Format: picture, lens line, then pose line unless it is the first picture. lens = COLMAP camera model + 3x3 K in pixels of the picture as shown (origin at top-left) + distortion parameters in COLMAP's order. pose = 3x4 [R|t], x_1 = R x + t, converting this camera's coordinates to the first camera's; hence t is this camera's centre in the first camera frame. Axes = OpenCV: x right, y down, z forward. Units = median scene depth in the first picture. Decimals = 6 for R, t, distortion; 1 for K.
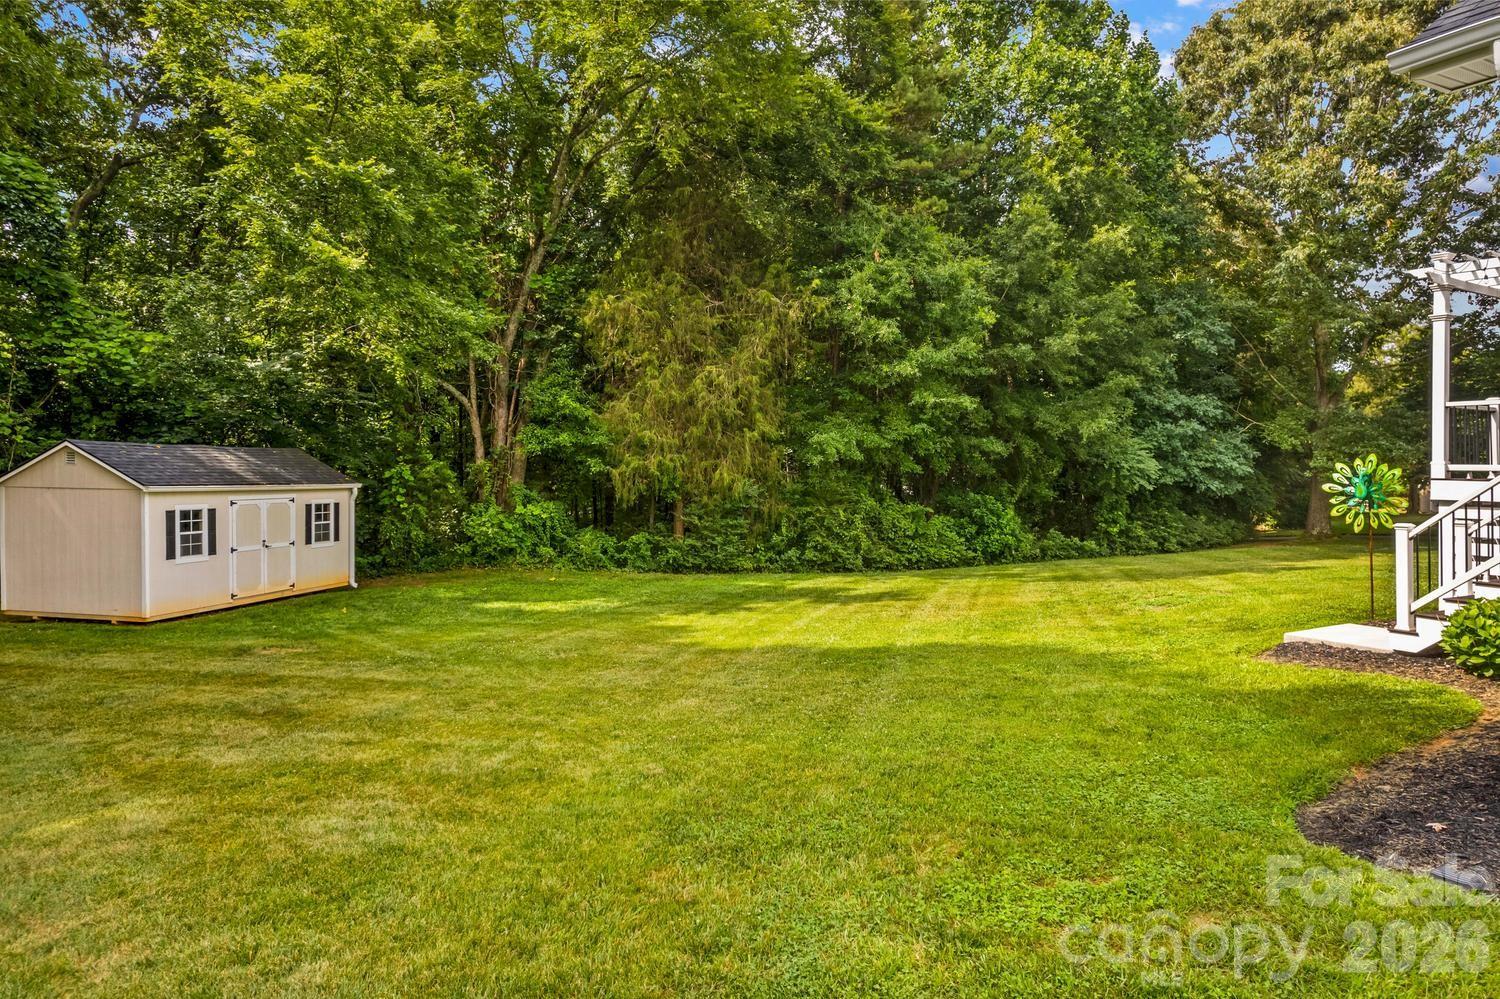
lens RADIAL K [[1049.8, 0, 750.0], [0, 1049.8, 499.5], [0, 0, 1]] dist [-0.103810, 0.099777]
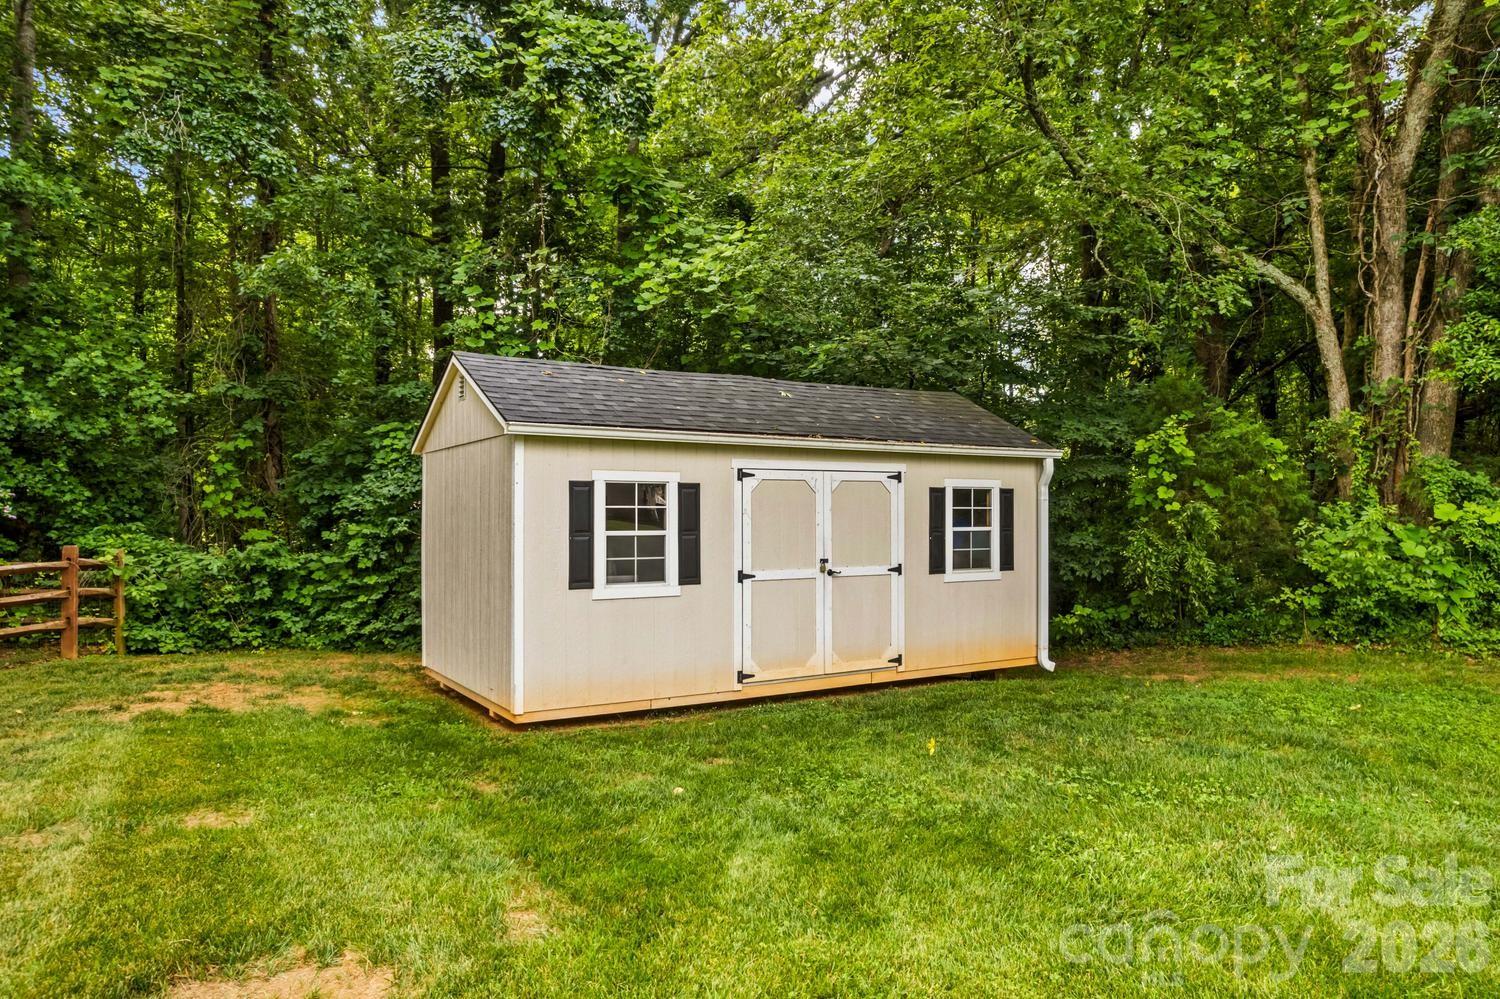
lens RADIAL K [[1049.8, 0, 750.0], [0, 1049.8, 499.5], [0, 0, 1]] dist [-0.103810, 0.099777]
pose [[0.710312, -0.021977, -0.703544, -0.129659], [-0.014468, 0.998845, -0.045809, 0.027781], [0.703738, 0.042718, 0.709174, 0.510096]]
